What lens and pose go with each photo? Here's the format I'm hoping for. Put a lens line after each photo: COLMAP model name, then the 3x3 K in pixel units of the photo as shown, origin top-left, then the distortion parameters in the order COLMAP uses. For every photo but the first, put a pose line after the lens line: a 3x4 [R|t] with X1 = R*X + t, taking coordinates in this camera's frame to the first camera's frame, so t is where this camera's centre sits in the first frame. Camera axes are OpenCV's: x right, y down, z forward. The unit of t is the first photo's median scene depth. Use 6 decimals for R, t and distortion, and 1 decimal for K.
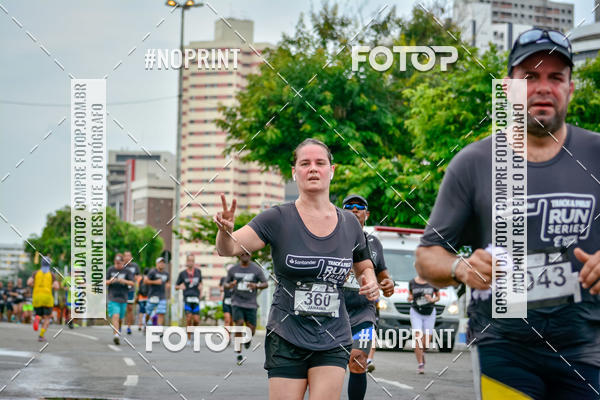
lens RADIAL K [[2227.1, 0, 332.9], [0, 2227.1, 209.9], [0, 0, 1]] dist [0.071485, 0.000000]
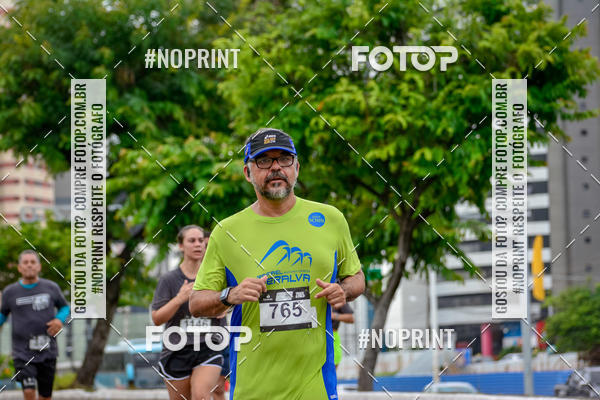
lens RADIAL K [[2227.1, 0, 320.9], [0, 2227.1, 226.4], [0, 0, 1]] dist [0.071485, 0.000000]
pose [[0.994532, -0.049622, 0.091895, -0.002611], [0.048702, 0.998738, 0.012231, -0.001770], [-0.092386, -0.007689, 0.995694, 0.291403]]
